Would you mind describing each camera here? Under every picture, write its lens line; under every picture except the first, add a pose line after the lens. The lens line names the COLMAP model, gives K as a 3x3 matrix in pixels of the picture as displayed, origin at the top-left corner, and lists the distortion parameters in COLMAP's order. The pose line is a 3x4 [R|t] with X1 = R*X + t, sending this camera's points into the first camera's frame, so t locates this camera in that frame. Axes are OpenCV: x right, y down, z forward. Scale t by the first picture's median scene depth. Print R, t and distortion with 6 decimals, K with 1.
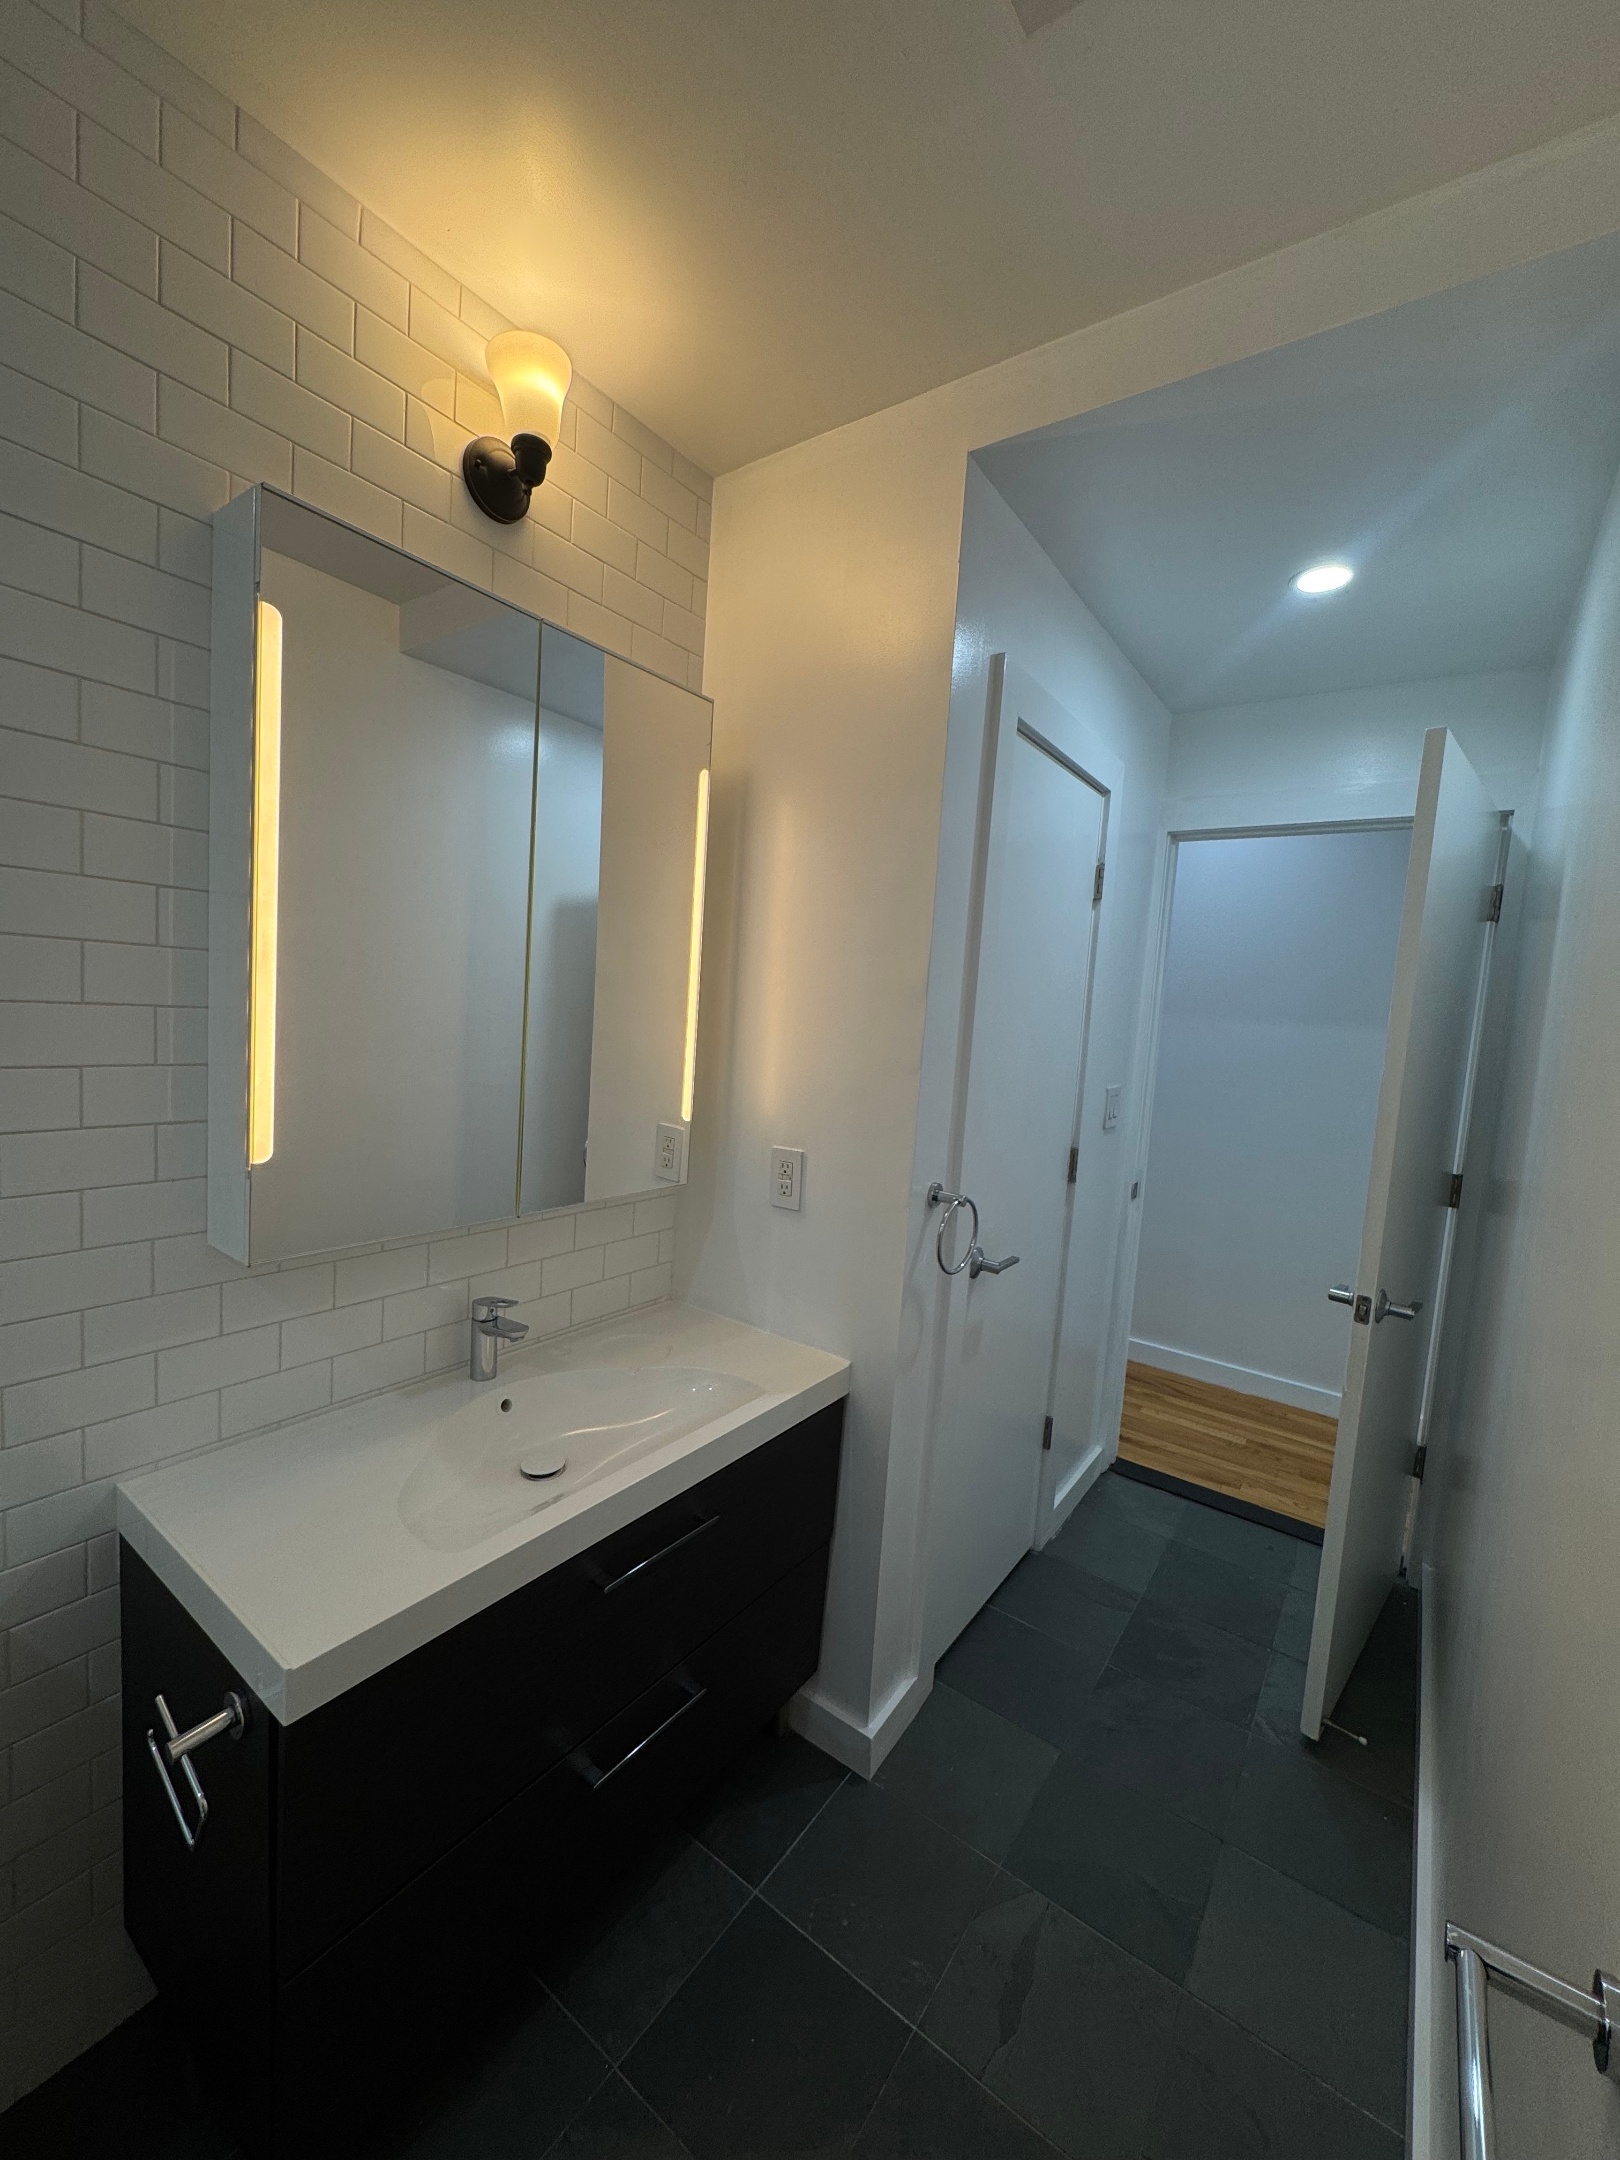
lens RADIAL K [[862.7, 0, 811.3], [0, 862.7, 1082.8], [0, 0, 1]] dist [0.002686, -0.000214]
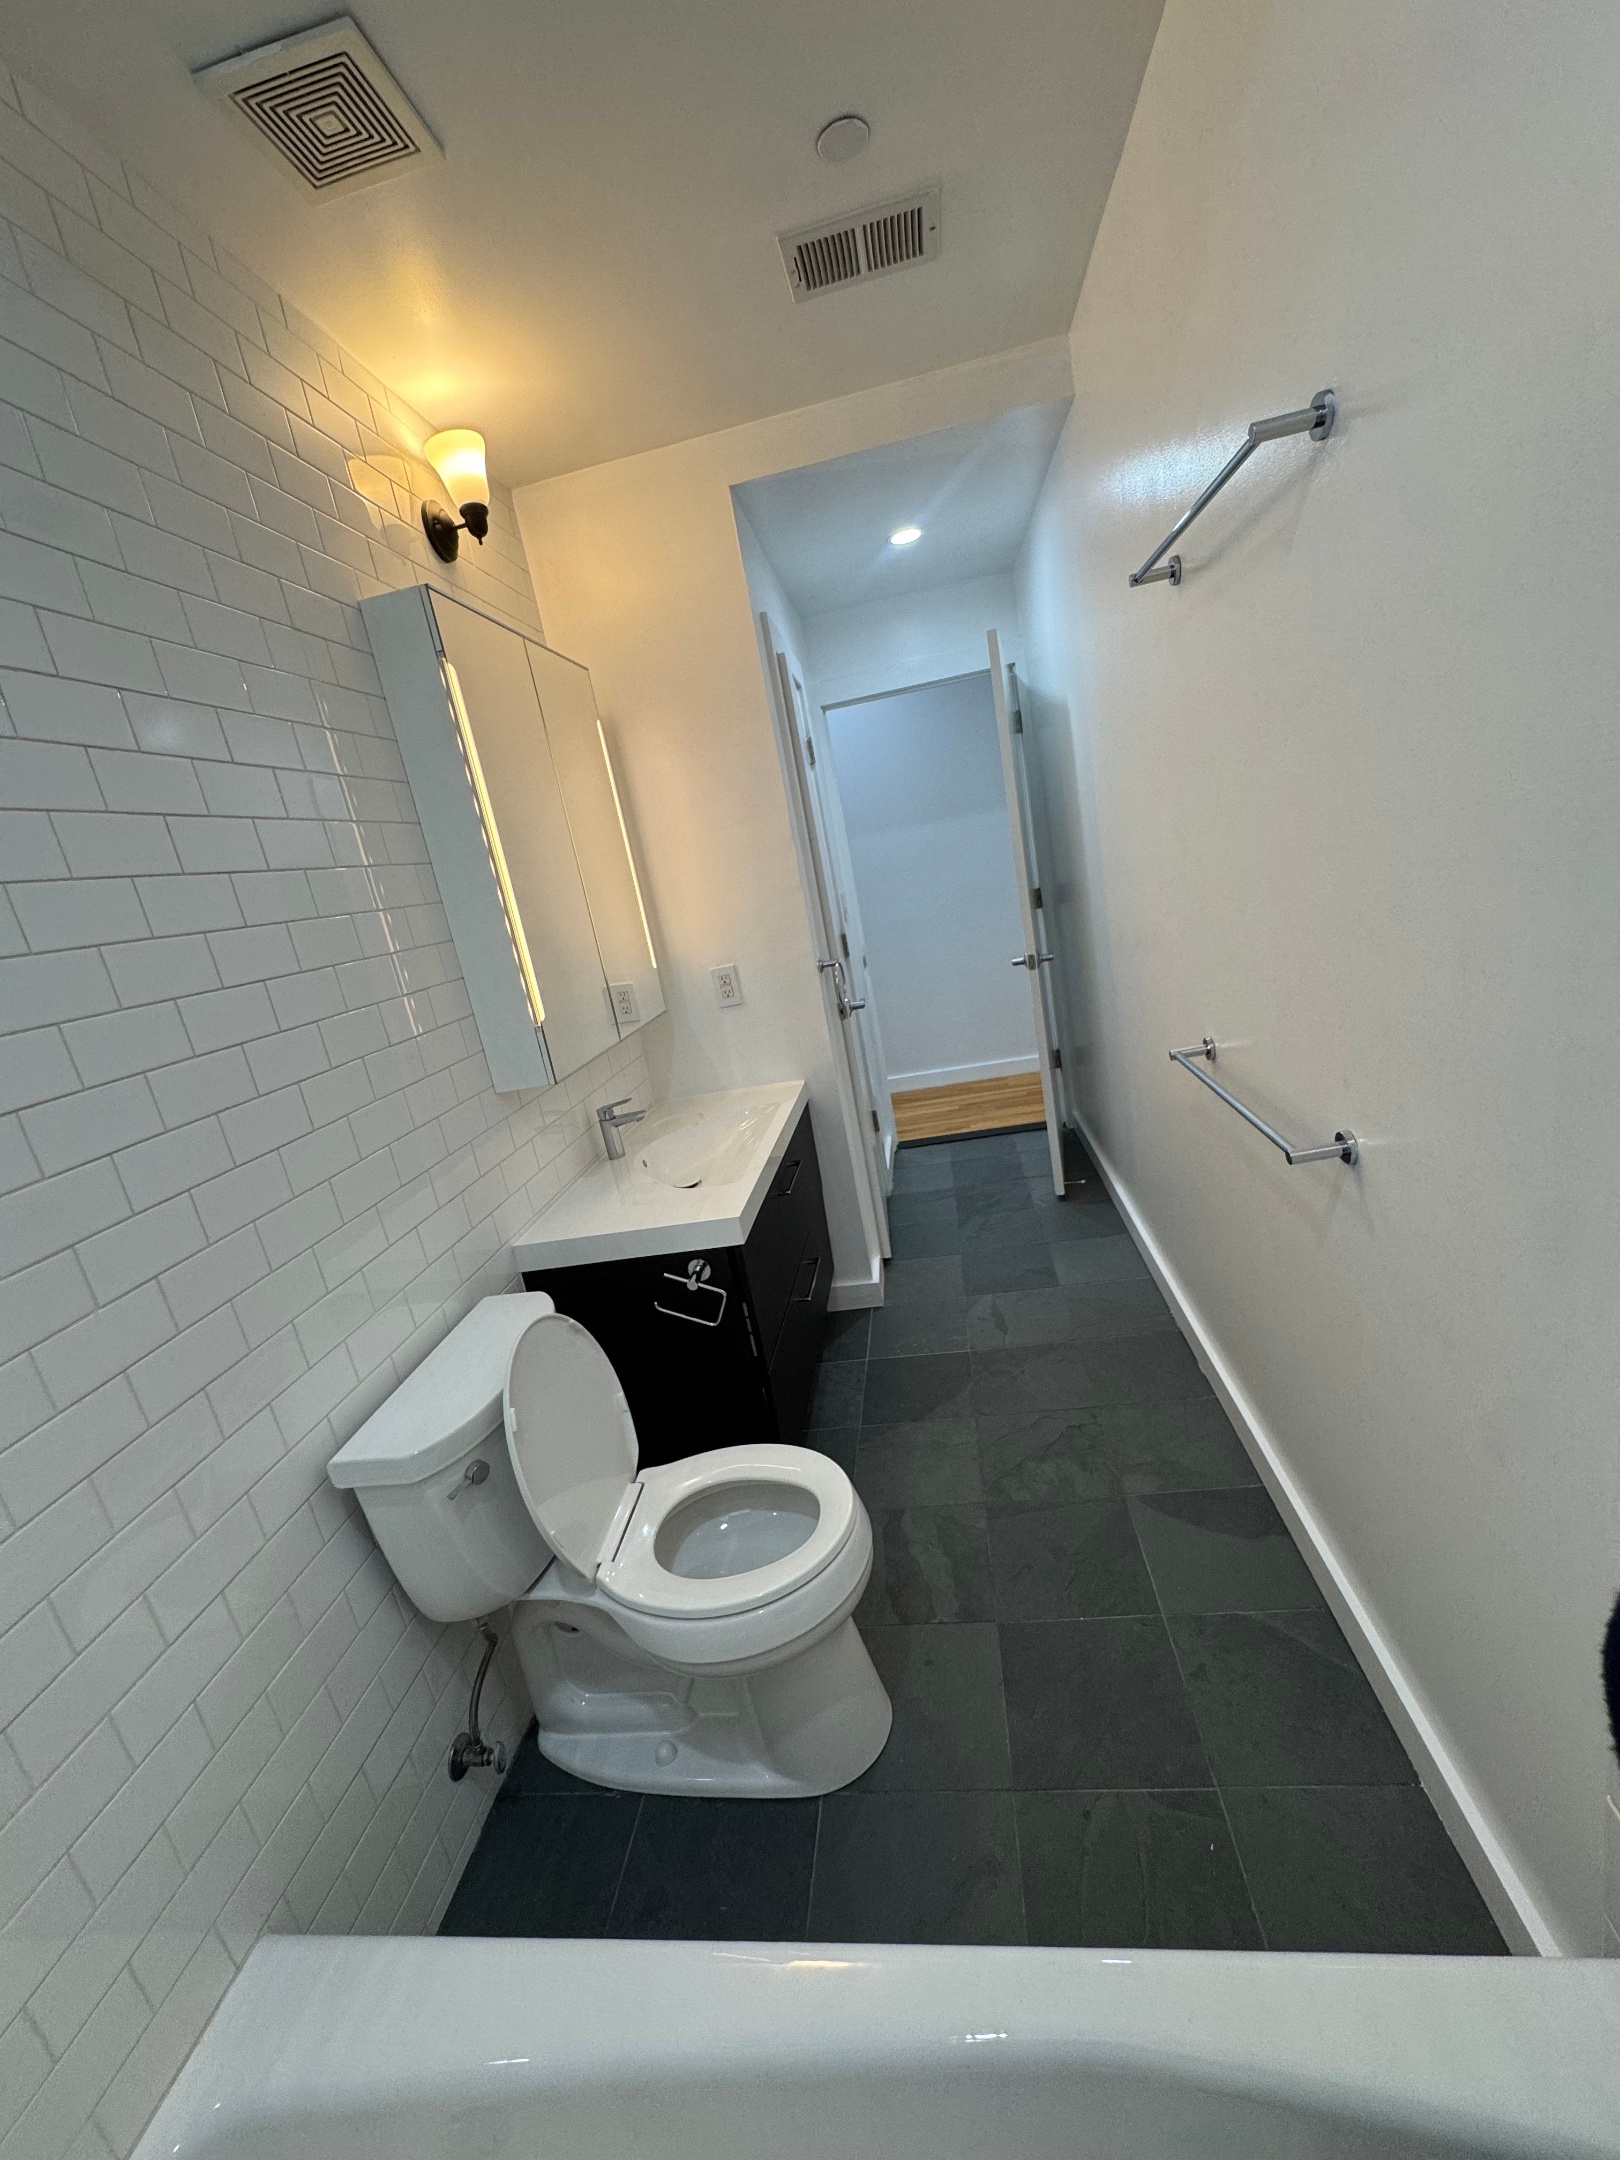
lens RADIAL K [[862.7, 0, 813.0], [0, 862.7, 1076.3], [0, 0, 1]] dist [0.002686, -0.000214]
pose [[0.848097, -0.332919, 0.412185, -0.577246], [0.279923, 0.942044, 0.184923, 0.022747], [-0.449861, -0.041453, 0.892136, -0.422899]]
